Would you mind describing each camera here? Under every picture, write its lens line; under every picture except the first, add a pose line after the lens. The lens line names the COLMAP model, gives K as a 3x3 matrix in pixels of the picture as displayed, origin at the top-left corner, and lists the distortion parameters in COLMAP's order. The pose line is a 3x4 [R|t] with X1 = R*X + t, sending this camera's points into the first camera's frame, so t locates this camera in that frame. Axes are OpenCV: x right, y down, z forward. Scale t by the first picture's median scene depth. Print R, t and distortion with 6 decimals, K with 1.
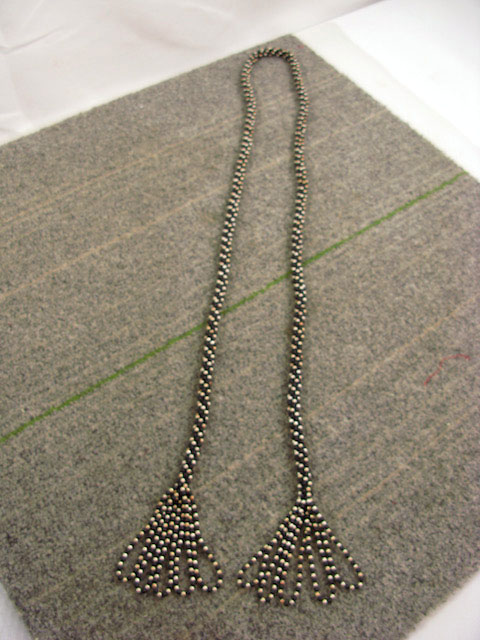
lens RADIAL K [[627.5, 0, 238.1], [0, 627.5, 324.0], [0, 0, 1]] dist [-0.143175, 0.000000]
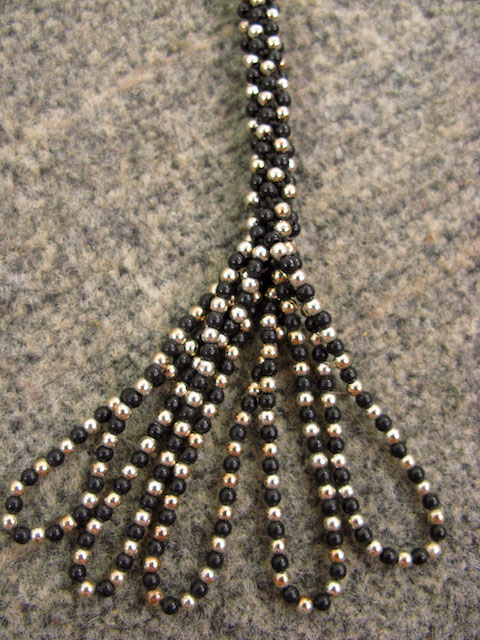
lens RADIAL K [[627.5, 0, 220.4], [0, 627.5, 310.8], [0, 0, 1]] dist [-0.143175, 0.000000]
pose [[0.998362, 0.053262, -0.020909, 0.094880], [-0.043041, 0.939828, 0.338927, 0.217850], [0.037703, -0.337472, 0.940580, 0.728782]]
